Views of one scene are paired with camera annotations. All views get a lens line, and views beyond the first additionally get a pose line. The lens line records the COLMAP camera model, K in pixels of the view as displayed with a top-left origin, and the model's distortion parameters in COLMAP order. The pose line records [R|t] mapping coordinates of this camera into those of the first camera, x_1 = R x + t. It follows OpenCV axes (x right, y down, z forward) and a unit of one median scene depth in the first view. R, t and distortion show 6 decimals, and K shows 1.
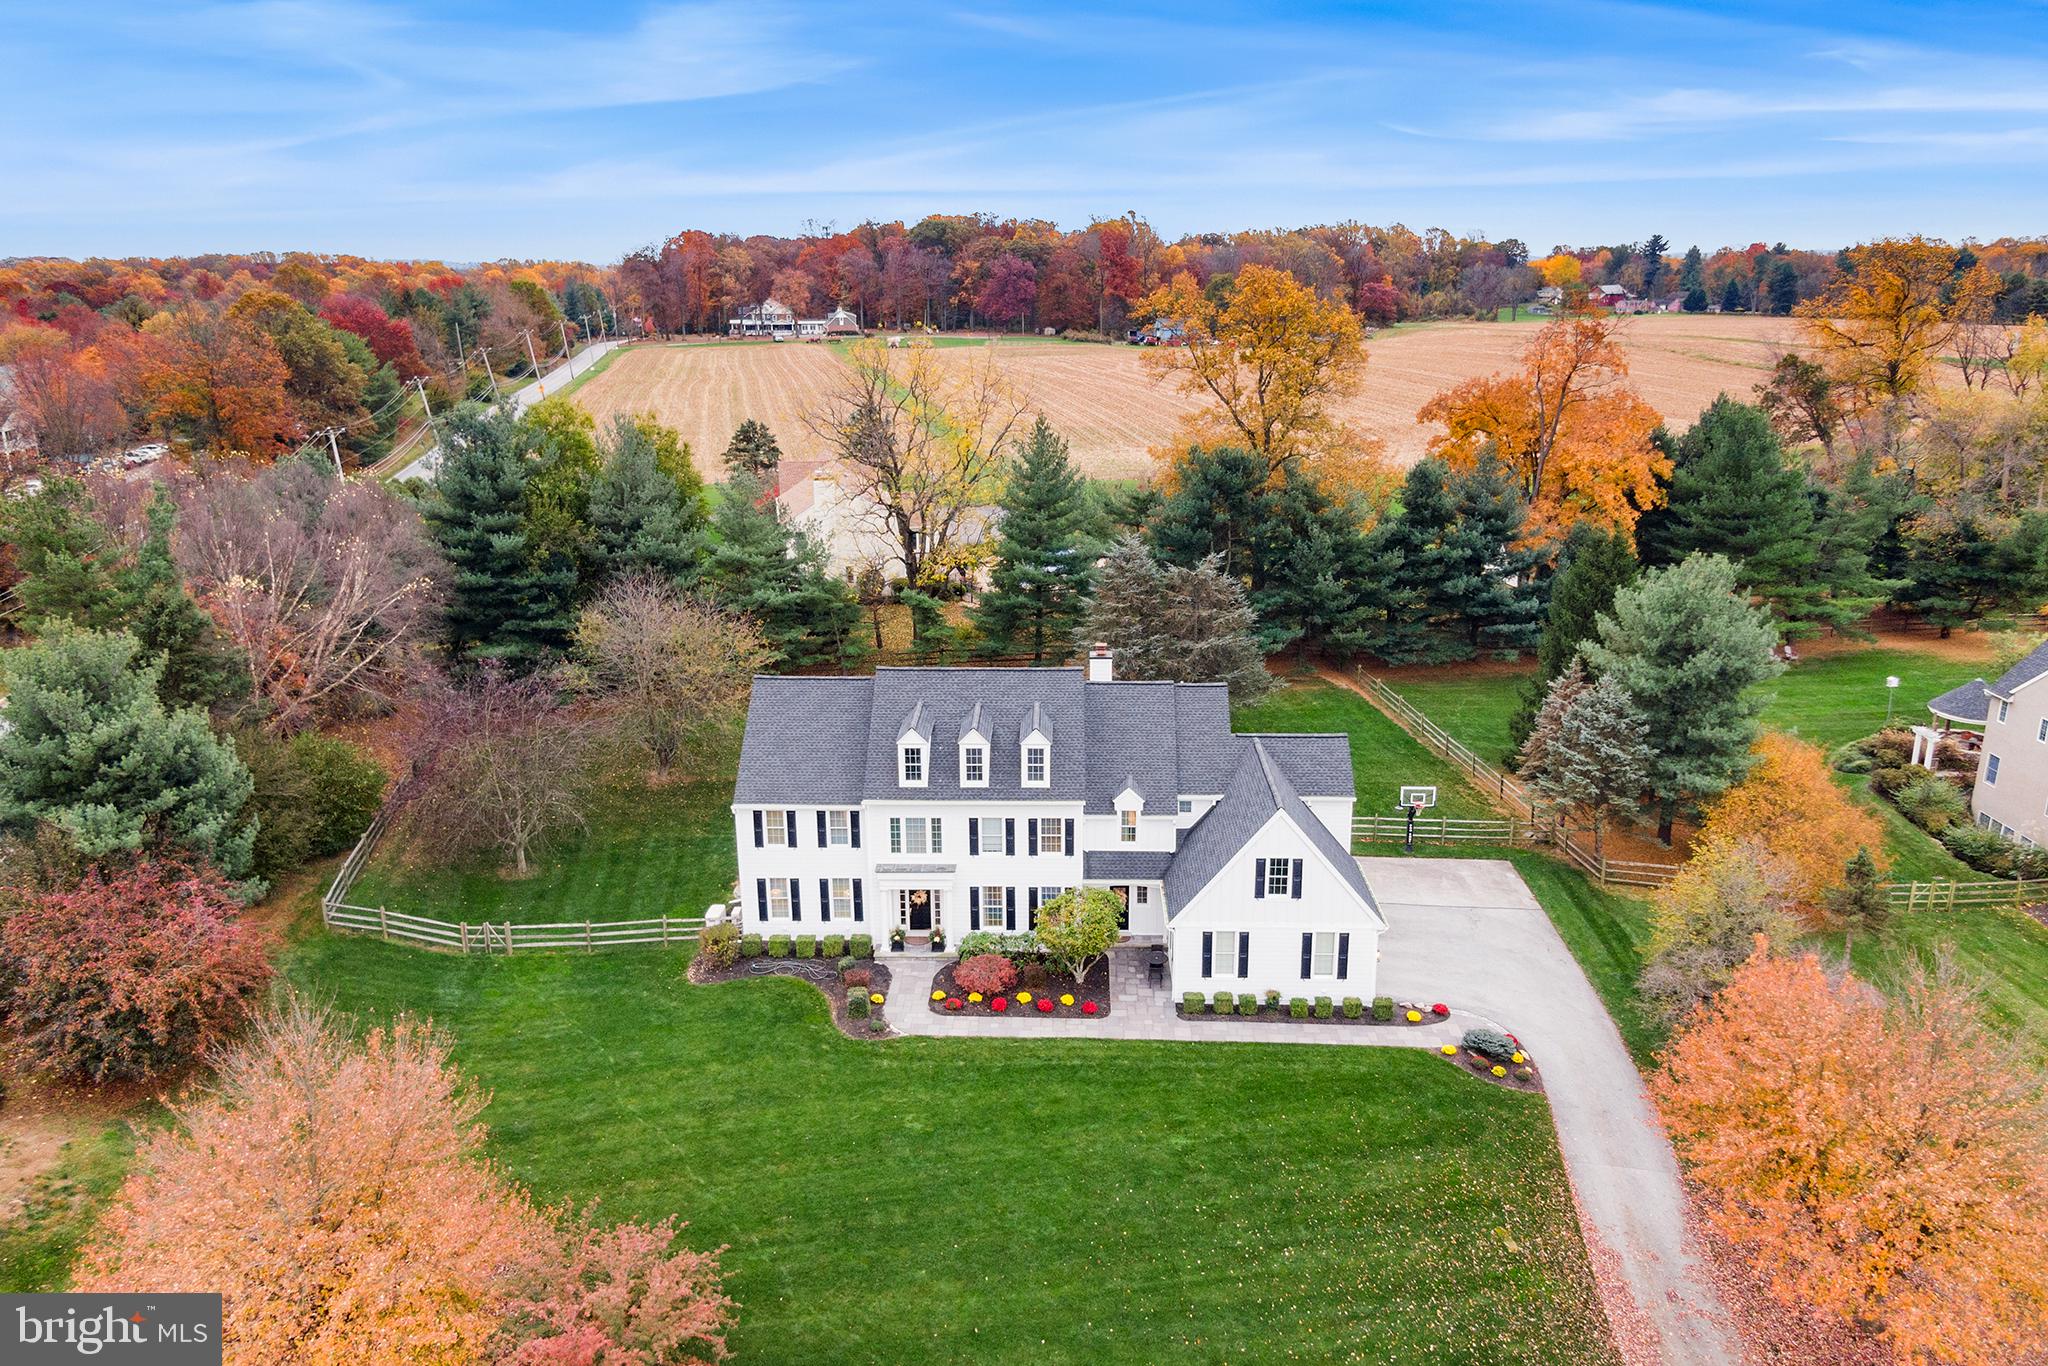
lens RADIAL K [[1428.2, 0, 1024.0], [0, 1428.2, 683.0], [0, 0, 1]] dist [0.033573, -0.055093]
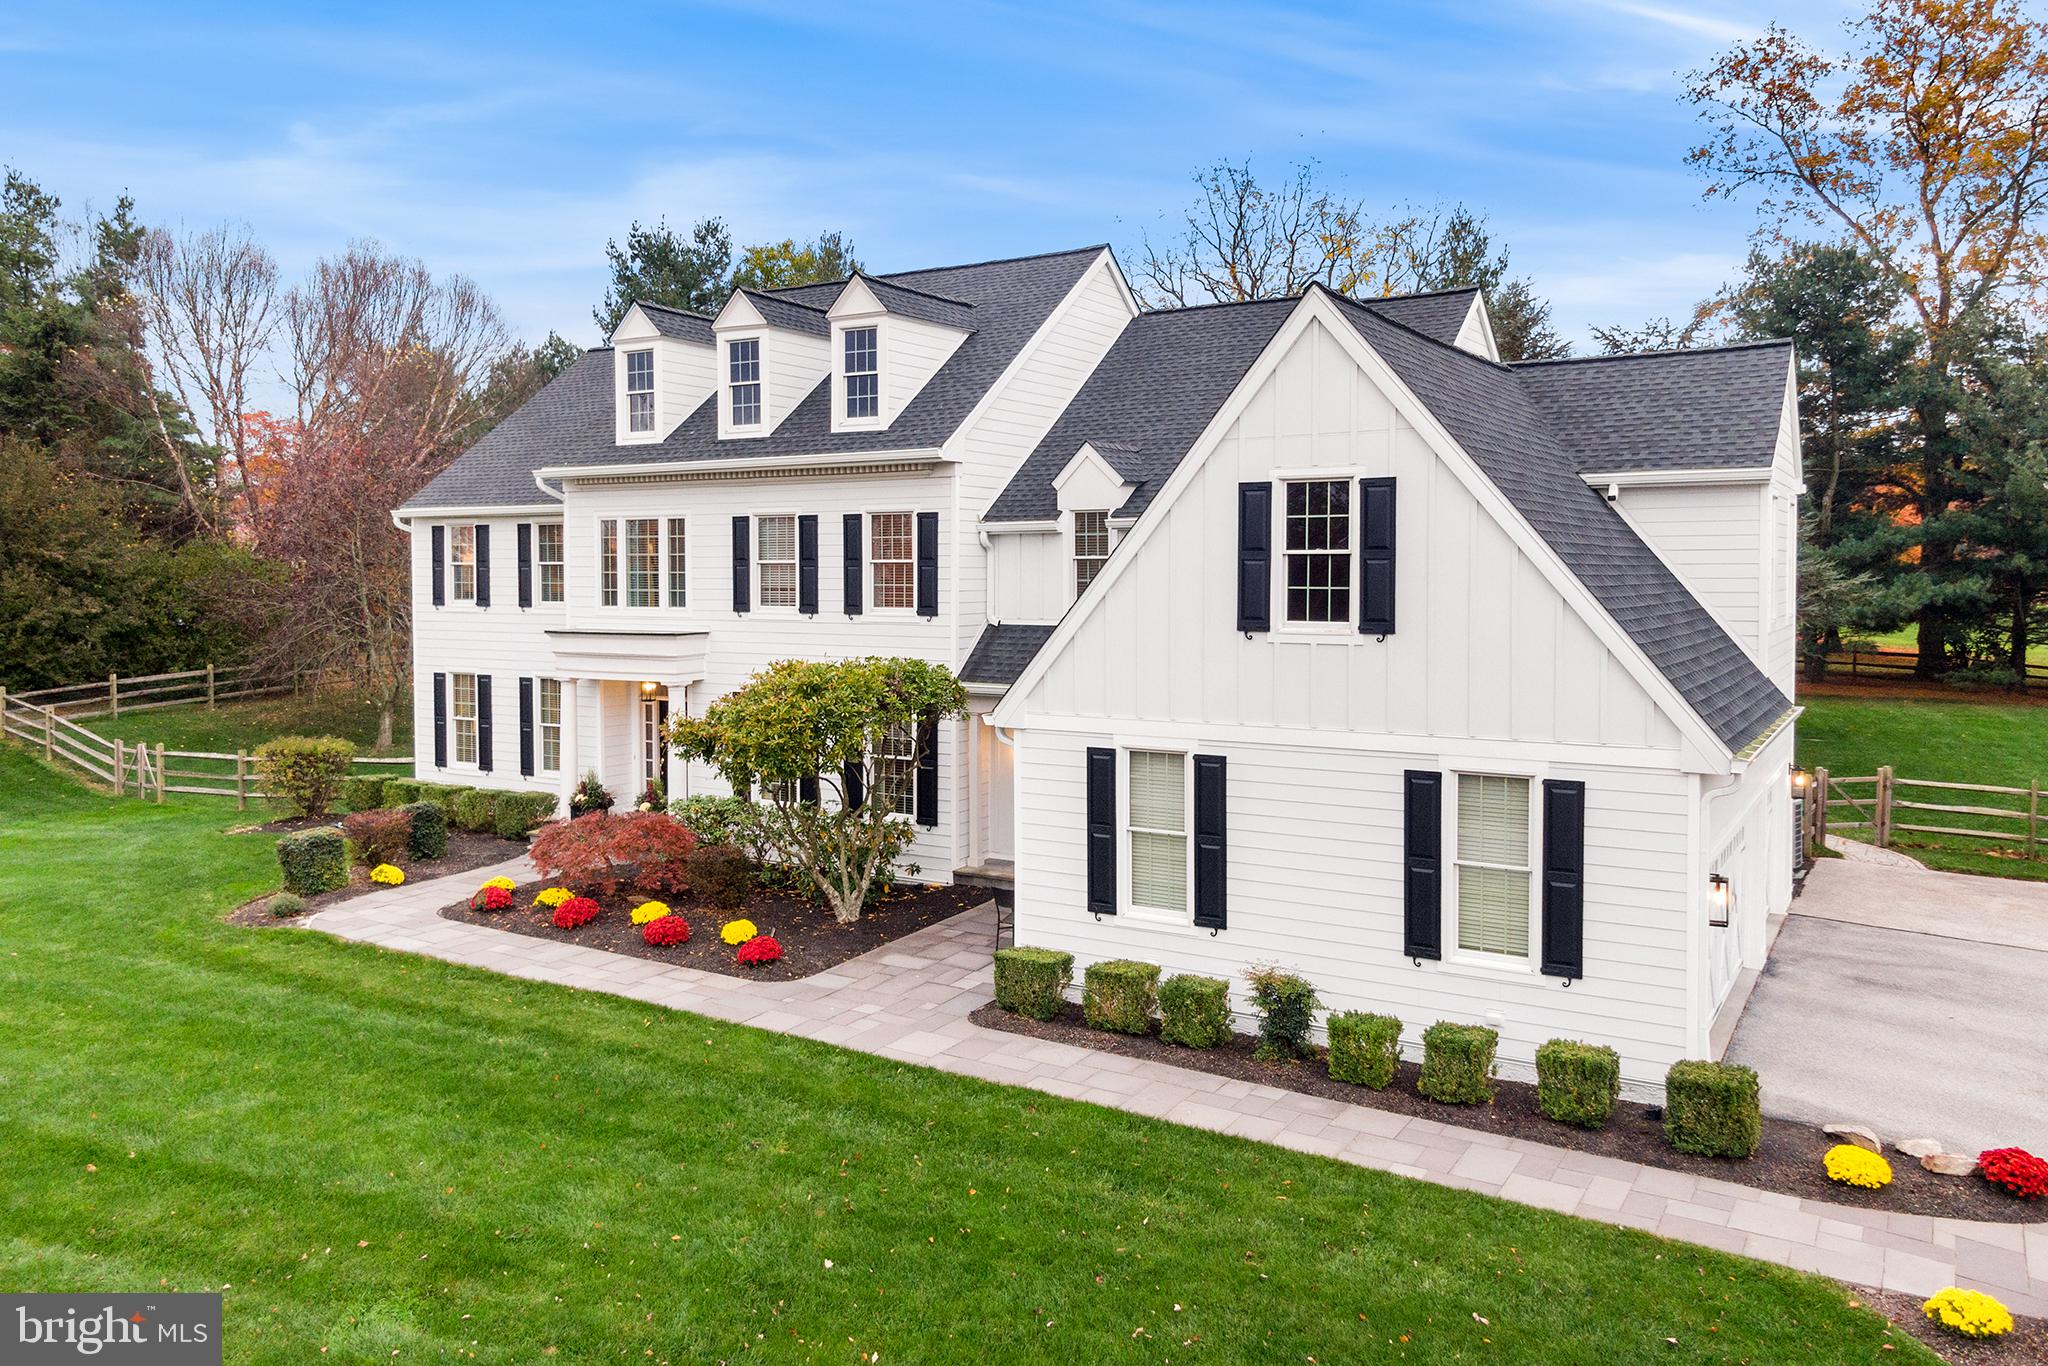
lens RADIAL K [[1482.4, 0, 1025.8], [0, 1482.4, 640.0], [0, 0, 1]] dist [0.003156, -0.007602]
pose [[0.870486, 0.029876, -0.491286, 0.253290], [-0.143311, 0.970293, -0.194921, 0.202509], [0.470868, 0.240082, 0.848907, 0.675552]]
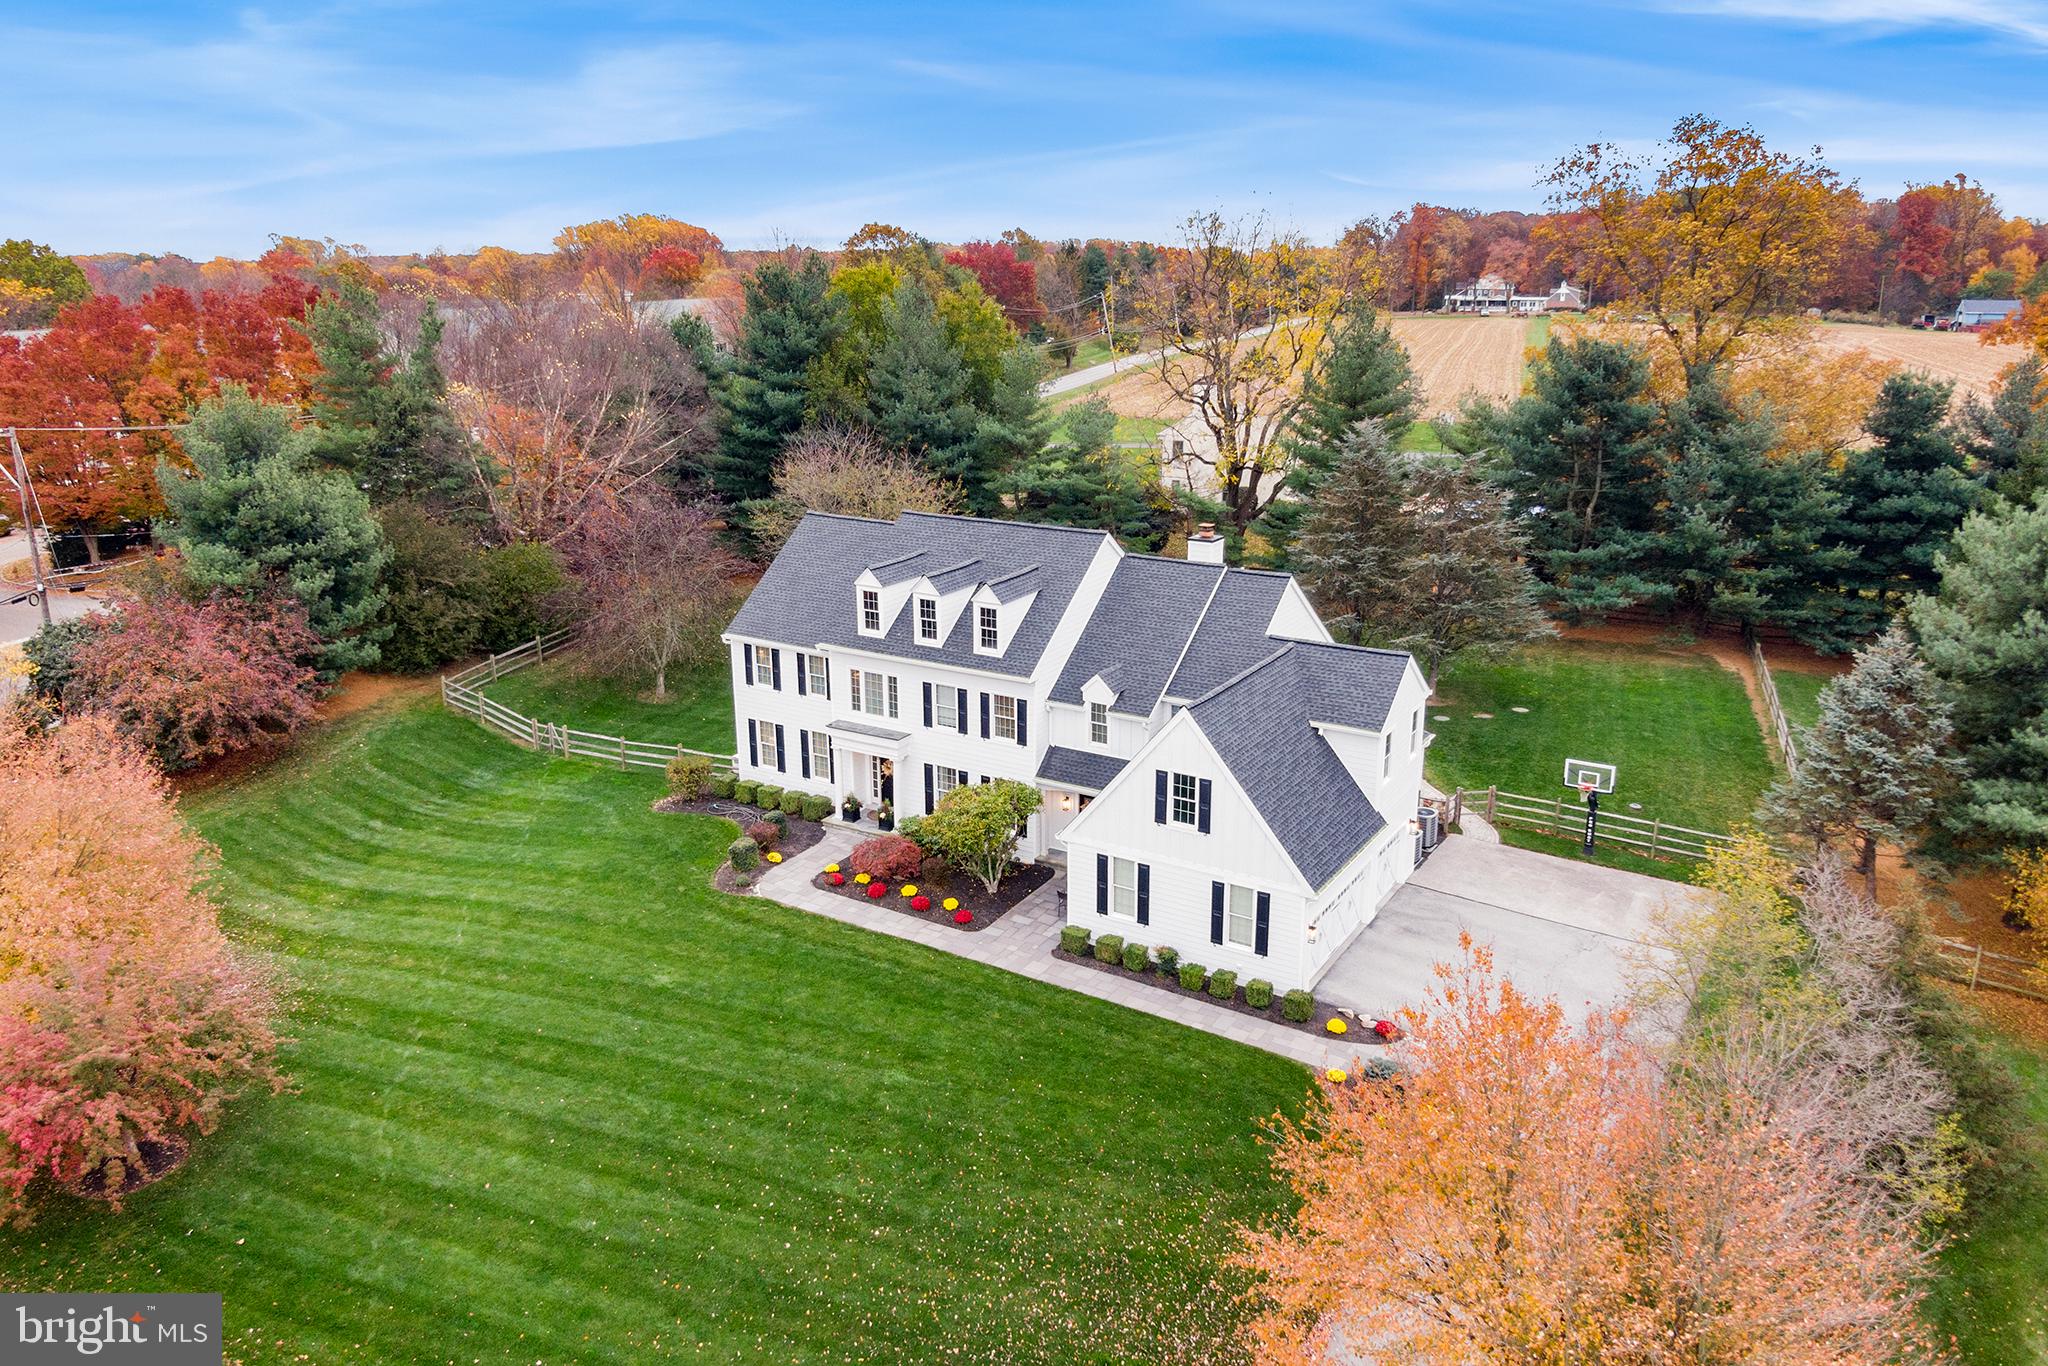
lens RADIAL K [[1428.2, 0, 1024.0], [0, 1428.2, 683.0], [0, 0, 1]] dist [0.033573, -0.055093]
pose [[0.869757, 0.143847, -0.472050, 0.421872], [-0.141501, 0.989102, 0.040689, 0.051361], [0.472759, 0.031406, 0.880632, 0.267372]]
